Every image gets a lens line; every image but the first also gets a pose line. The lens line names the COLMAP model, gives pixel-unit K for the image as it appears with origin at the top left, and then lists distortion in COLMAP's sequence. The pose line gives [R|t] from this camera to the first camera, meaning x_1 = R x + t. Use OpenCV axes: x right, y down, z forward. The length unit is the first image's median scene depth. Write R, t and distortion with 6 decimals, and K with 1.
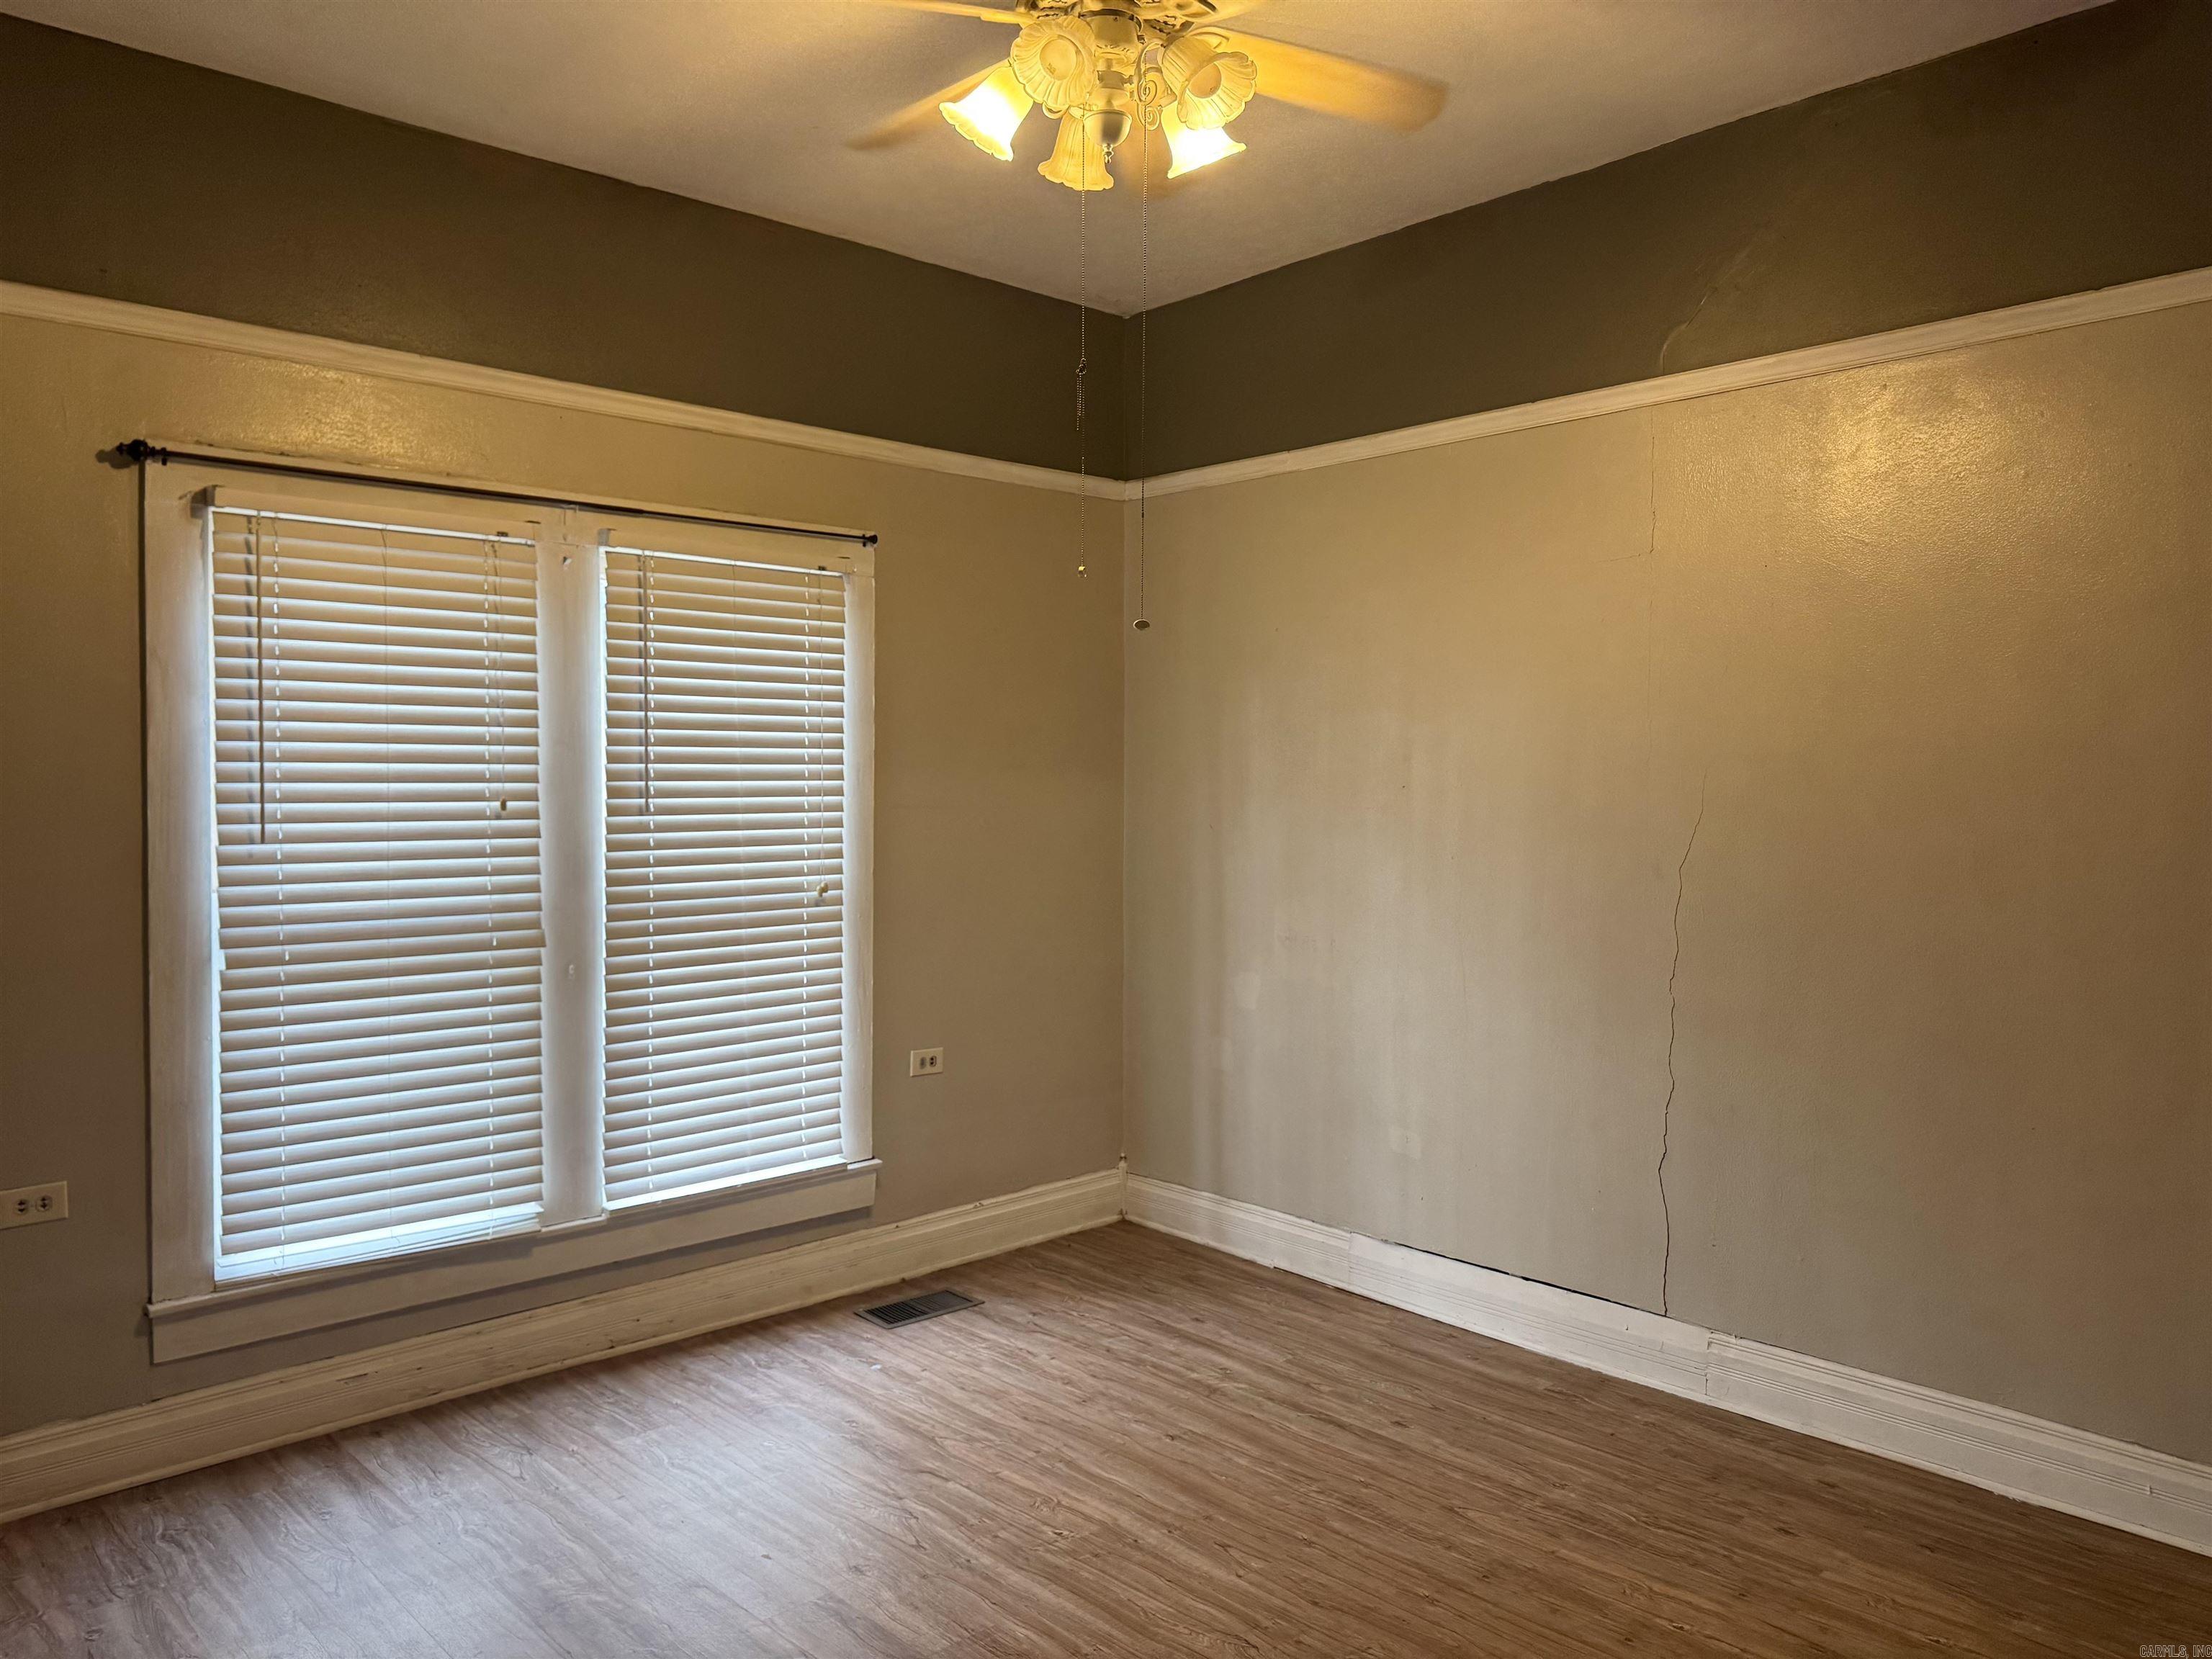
lens RADIAL K [[1577.0, 0, 1106.0], [0, 1577.0, 829.5], [0, 0, 1]] dist [0.000668, -0.001276]
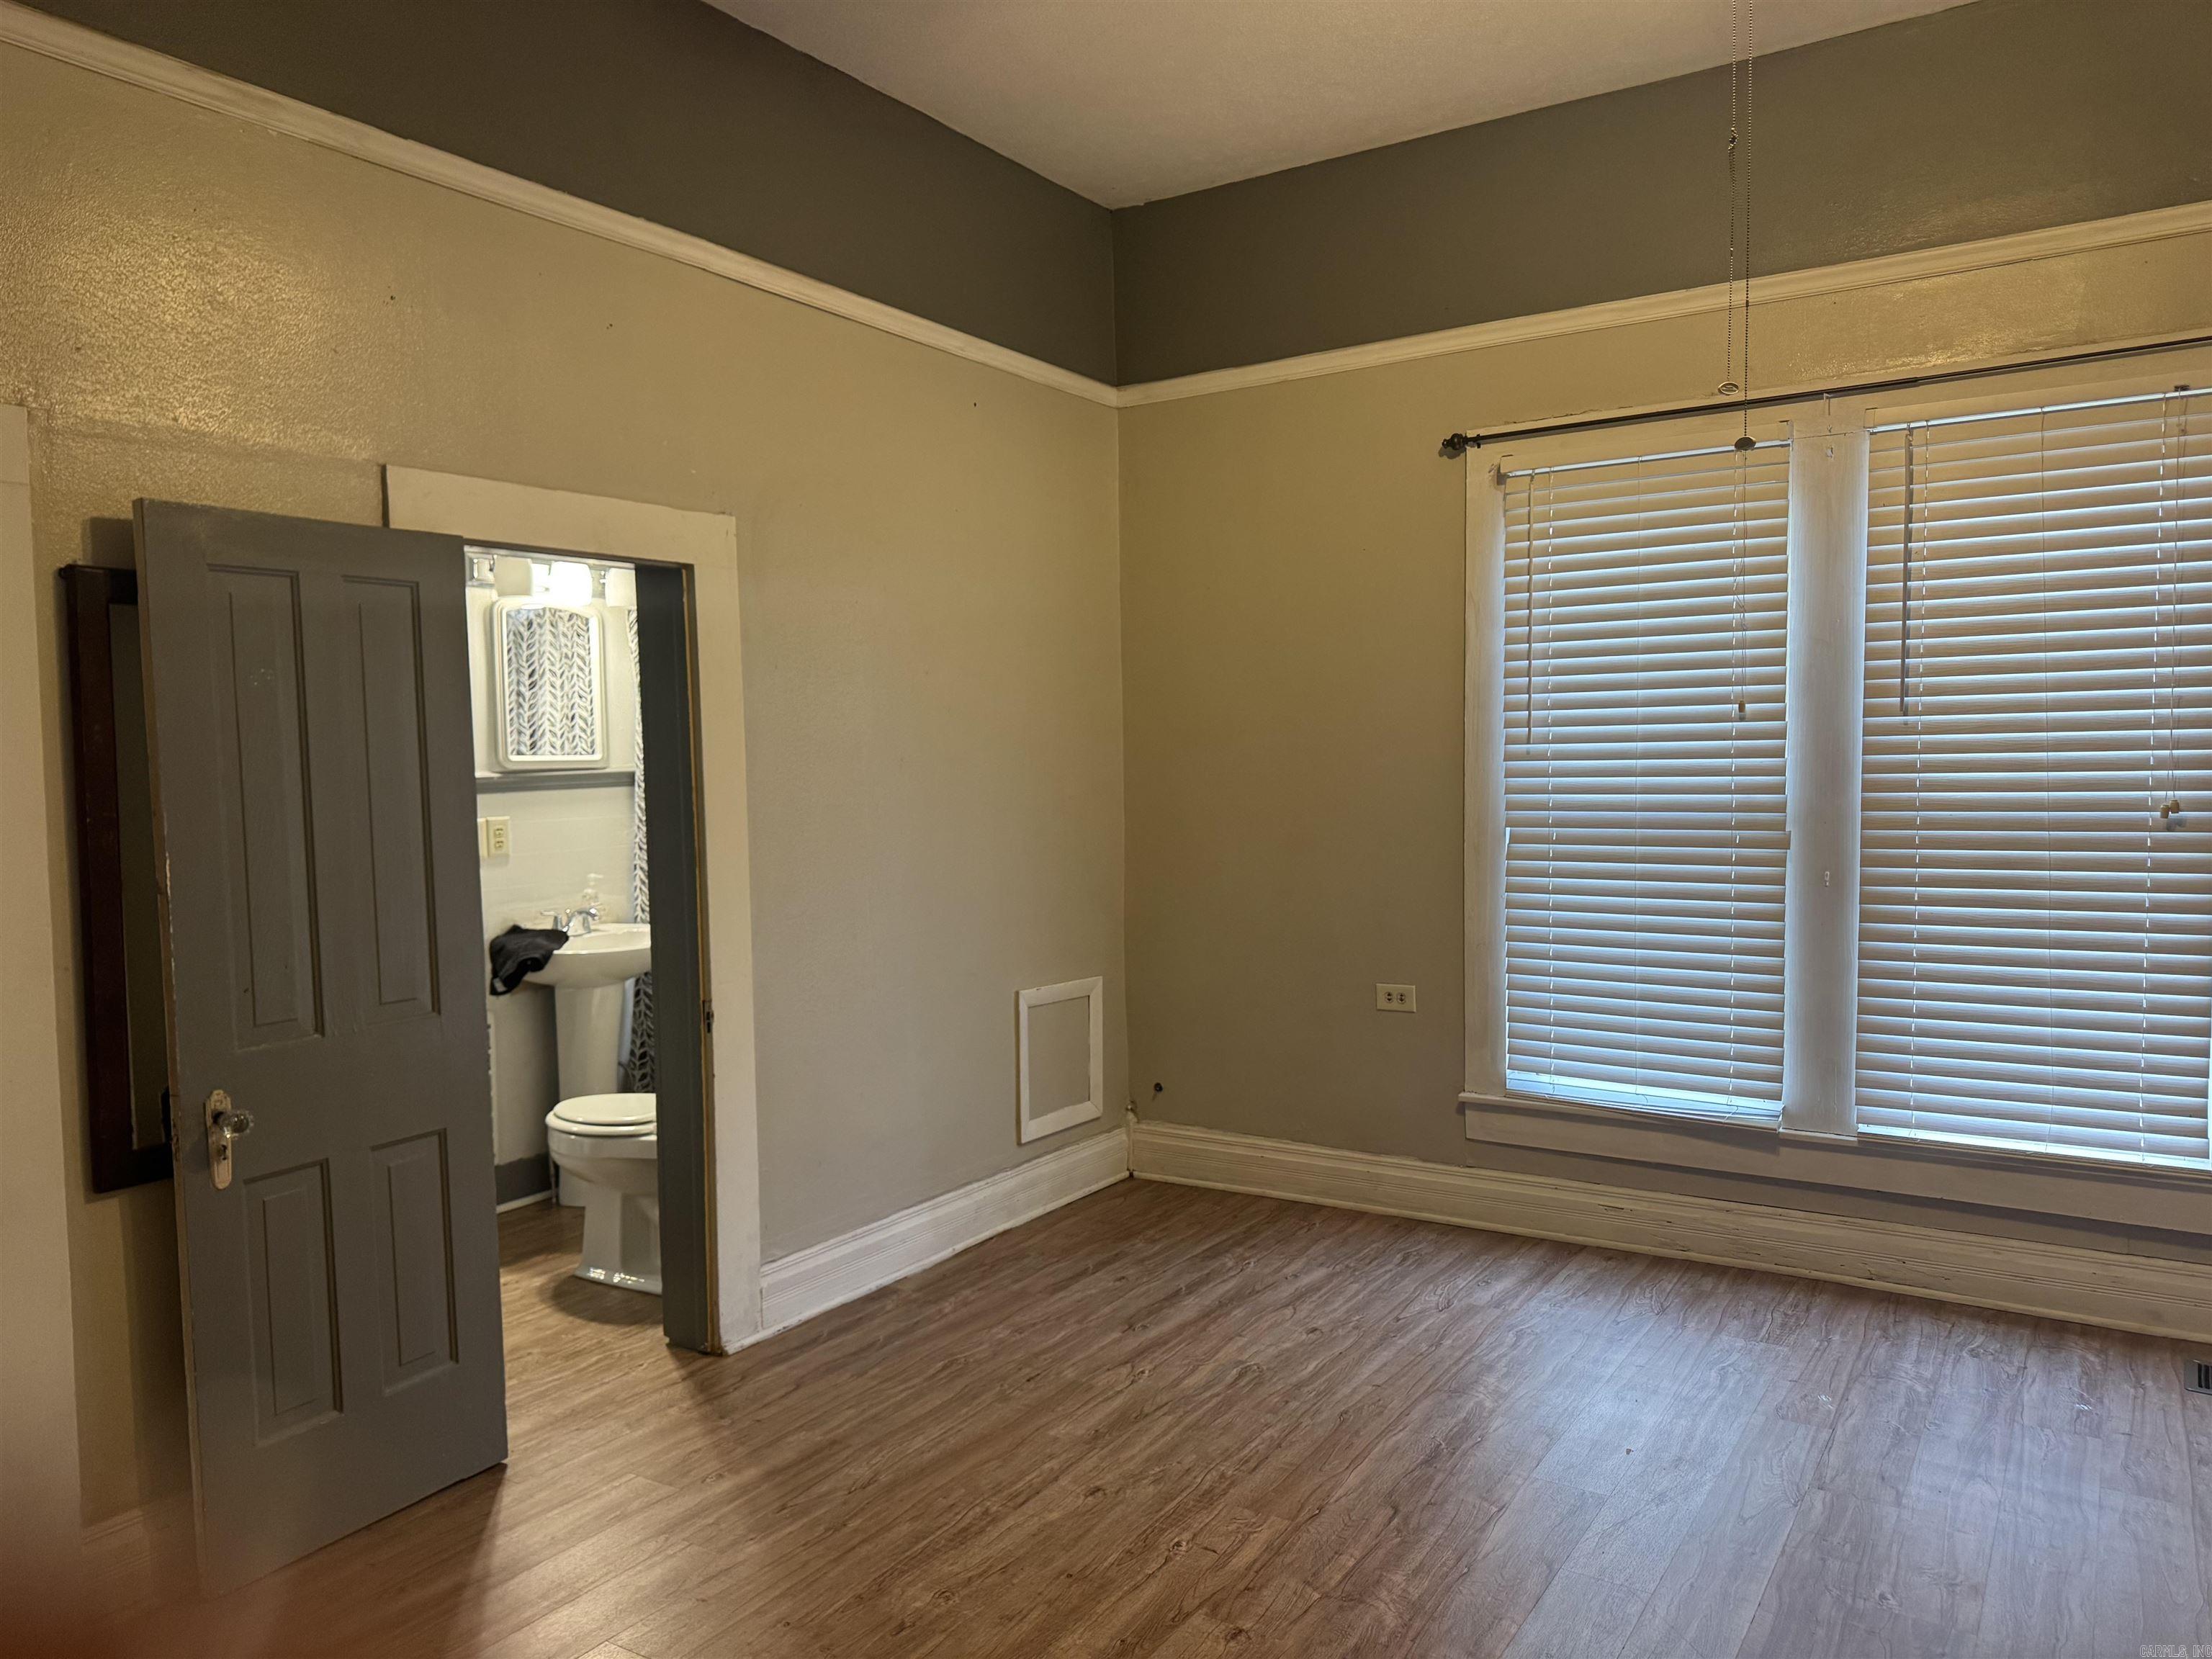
lens RADIAL K [[1586.1, 0, 1106.0], [0, 1586.1, 829.5], [0, 0, 1]] dist [0.050609, -0.034773]
pose [[0.235126, 0.049936, -0.970681, 0.526531], [-0.009864, 0.998751, 0.048991, 0.016614], [0.971915, -0.001944, 0.235324, 0.343932]]
